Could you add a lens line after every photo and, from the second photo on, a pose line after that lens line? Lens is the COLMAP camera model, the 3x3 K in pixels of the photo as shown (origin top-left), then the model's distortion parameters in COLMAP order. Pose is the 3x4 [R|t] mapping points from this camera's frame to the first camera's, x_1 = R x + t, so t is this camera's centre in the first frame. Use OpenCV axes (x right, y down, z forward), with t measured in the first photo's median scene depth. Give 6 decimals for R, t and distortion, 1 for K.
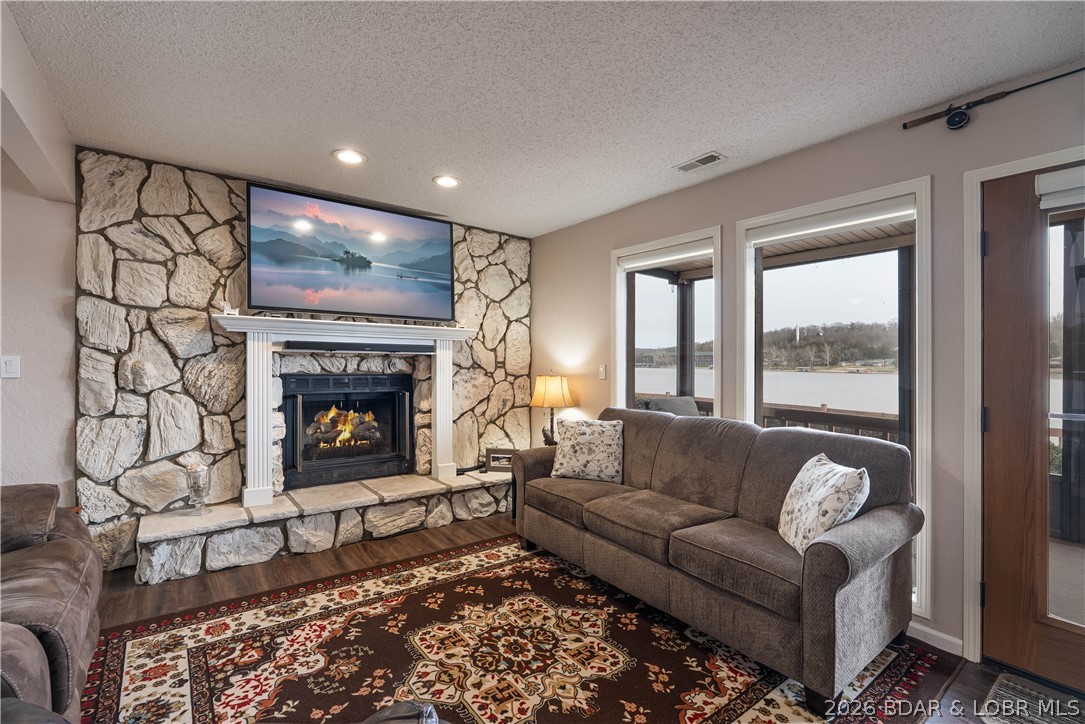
lens RADIAL K [[482.0, 0, 542.5], [0, 482.0, 362.0], [0, 0, 1]] dist [-0.003905, -0.000253]
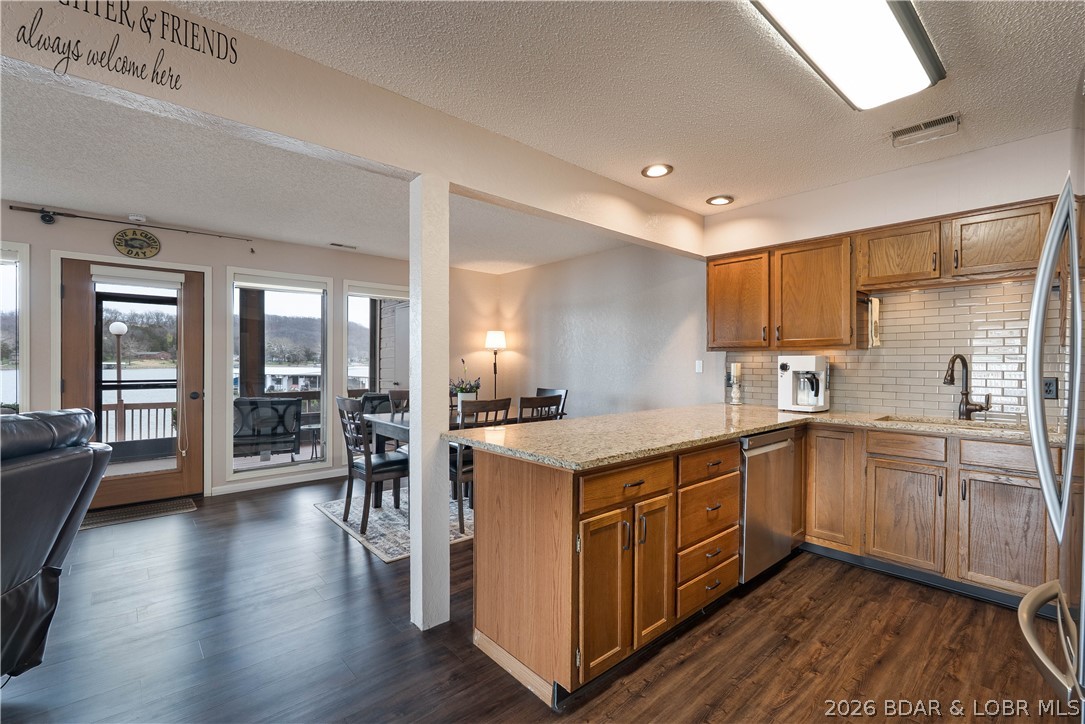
lens RADIAL K [[482.0, 0, 542.5], [0, 482.0, 362.0], [0, 0, 1]] dist [-0.003905, -0.000253]
pose [[-0.076615, -0.016205, 0.996929, -0.721126], [-0.001758, 0.999869, 0.016118, -0.005802], [-0.997059, -0.000518, -0.076634, -0.472403]]
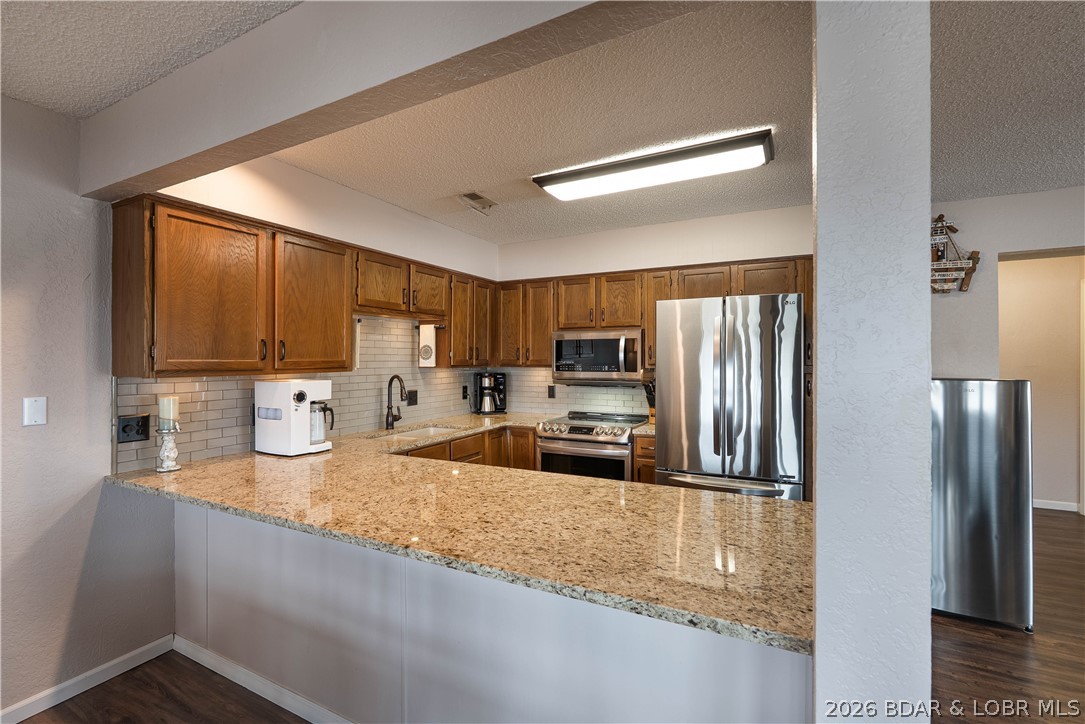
lens RADIAL K [[479.7, 0, 546.5], [0, 479.7, 356.9], [0, 0, 1]] dist [-0.007108, 0.000301]
pose [[-0.899822, -0.014145, -0.436029, 0.319830], [-0.011080, 0.999893, -0.009570, -0.042240], [0.436117, -0.003780, -0.899882, -0.191910]]
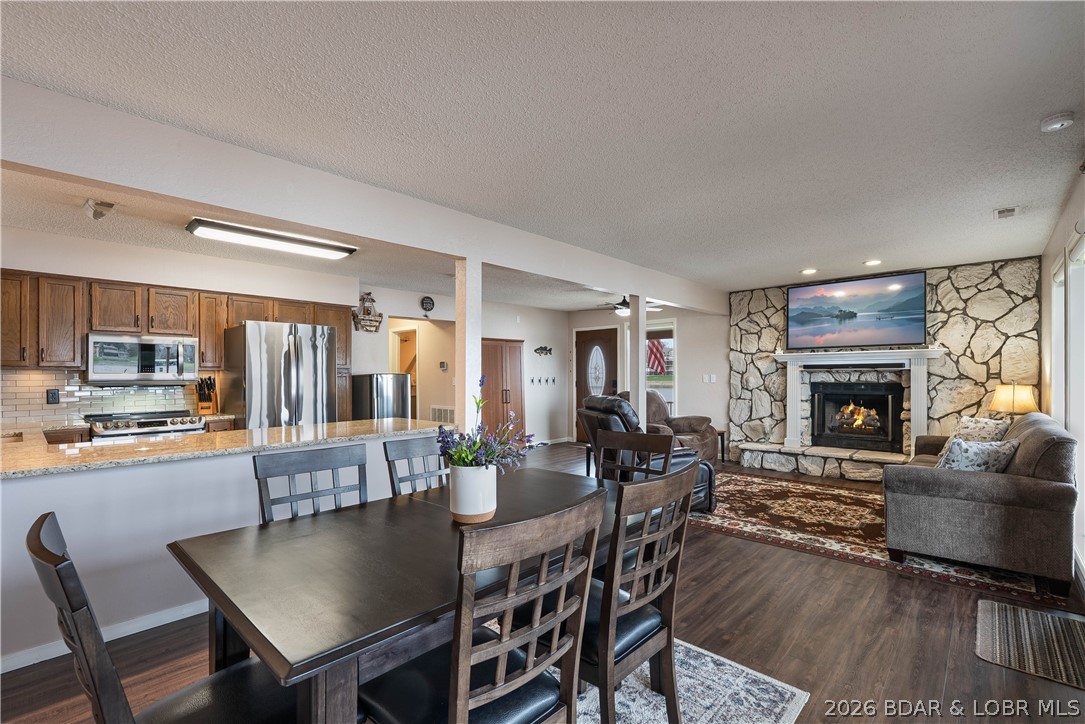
lens RADIAL K [[480.4, 0, 543.4], [0, 480.4, 381.6], [0, 0, 1]] dist [-0.004155, -0.000467]
pose [[0.168067, -0.001903, -0.985774, 1.215169], [0.007572, 0.999971, -0.000640, 0.016971], [0.985747, -0.007356, 0.168076, -0.361611]]
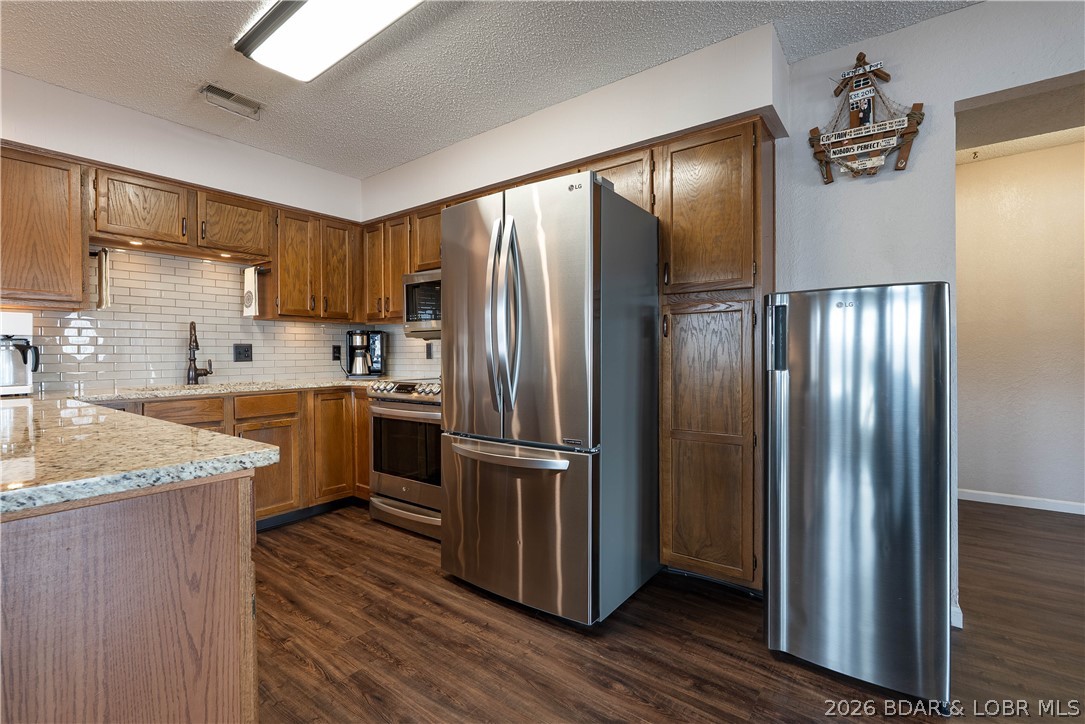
lens RADIAL K [[479.7, 0, 546.5], [0, 479.7, 356.9], [0, 0, 1]] dist [-0.007108, 0.000301]
pose [[-0.960198, -0.005202, -0.279273, -0.269126], [-0.006686, 0.999968, 0.004359, 0.055397], [0.279242, 0.006053, -0.960202, -0.222739]]
